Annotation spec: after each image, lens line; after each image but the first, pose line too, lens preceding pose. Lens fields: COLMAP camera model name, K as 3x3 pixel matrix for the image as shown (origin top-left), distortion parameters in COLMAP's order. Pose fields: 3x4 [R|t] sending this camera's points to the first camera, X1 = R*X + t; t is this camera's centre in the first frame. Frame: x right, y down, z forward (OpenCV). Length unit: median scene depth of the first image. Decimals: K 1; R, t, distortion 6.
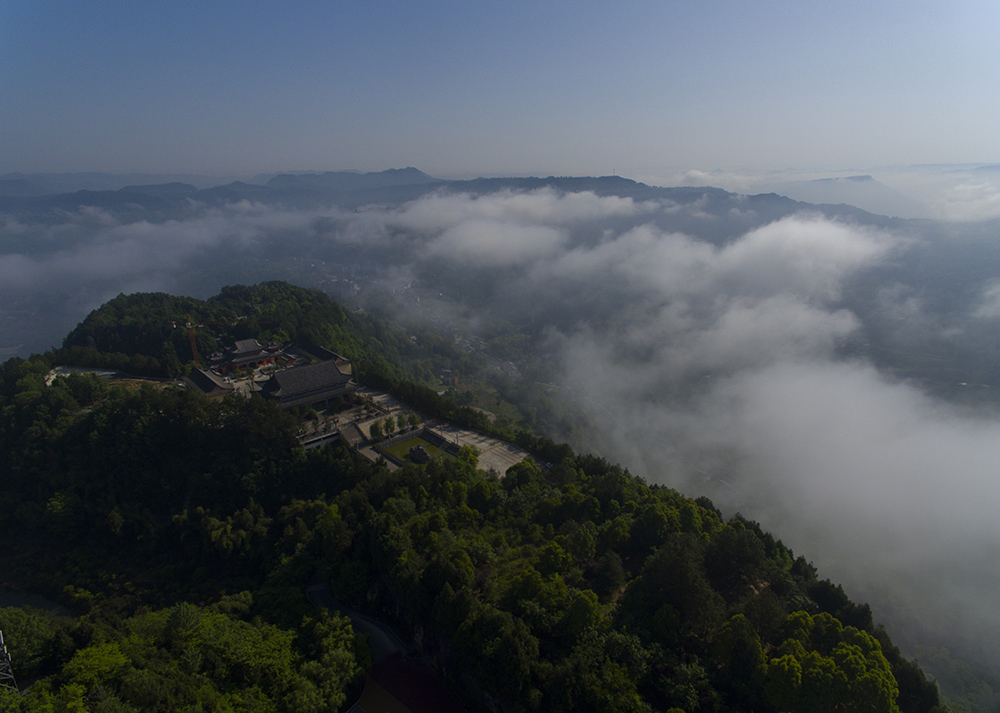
lens RADIAL K [[584.5, 0, 493.5], [0, 584.5, 372.2], [0, 0, 1]] dist [-0.005539, 0.005048]
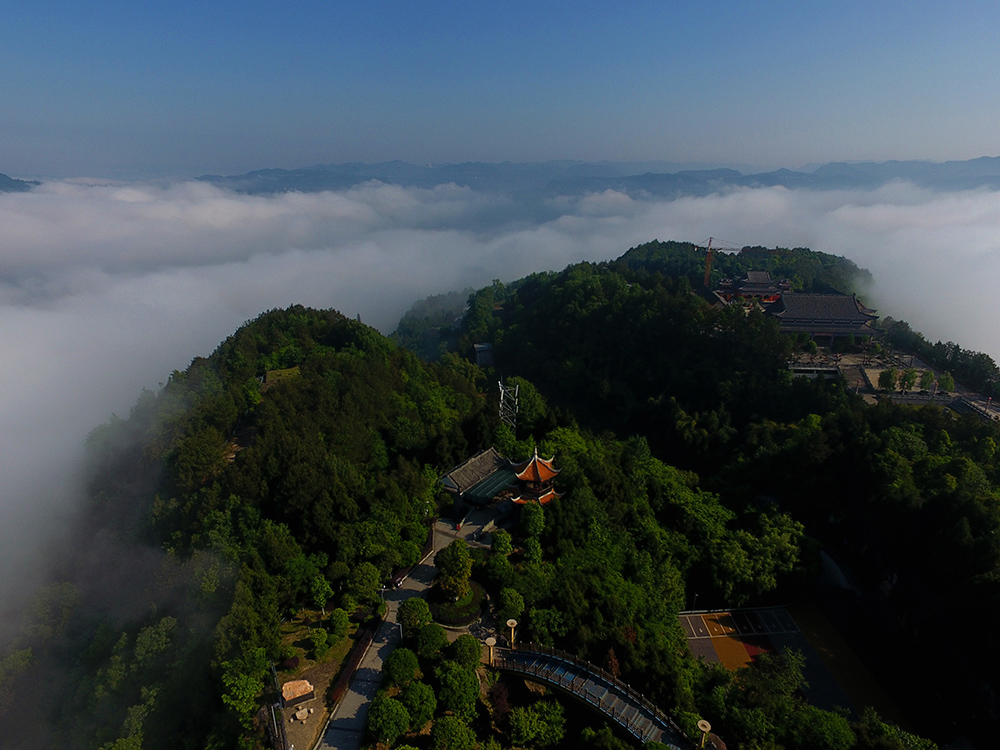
lens RADIAL K [[579.1, 0, 500.2], [0, 579.1, 371.6], [0, 0, 1]] dist [-0.005355, 0.005977]
pose [[0.676001, 0.258076, -0.690232, -0.012042], [-0.244276, 0.962187, 0.120520, 0.137373], [0.695235, 0.087136, 0.713481, 0.045185]]
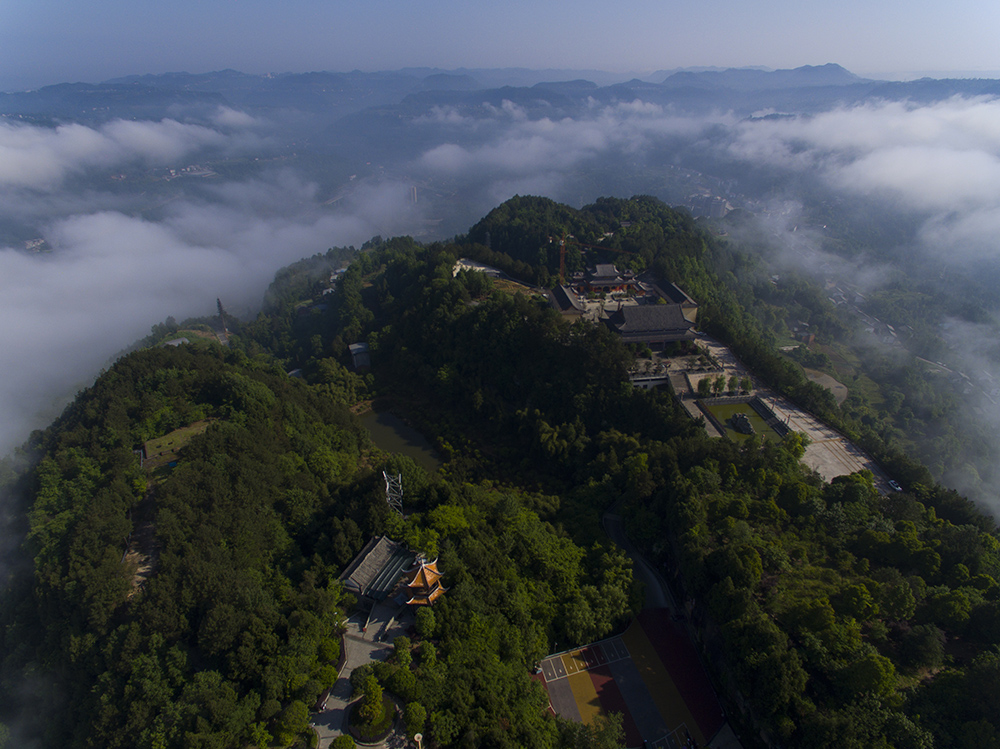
lens RADIAL K [[579.1, 0, 499.2], [0, 579.1, 375.0], [0, 0, 1]] dist [-0.005355, 0.005977]
pose [[0.824036, 0.267850, -0.499220, -0.000497], [-0.186626, 0.960333, 0.207200, -0.064640], [0.534916, -0.077573, 0.841337, -0.022389]]
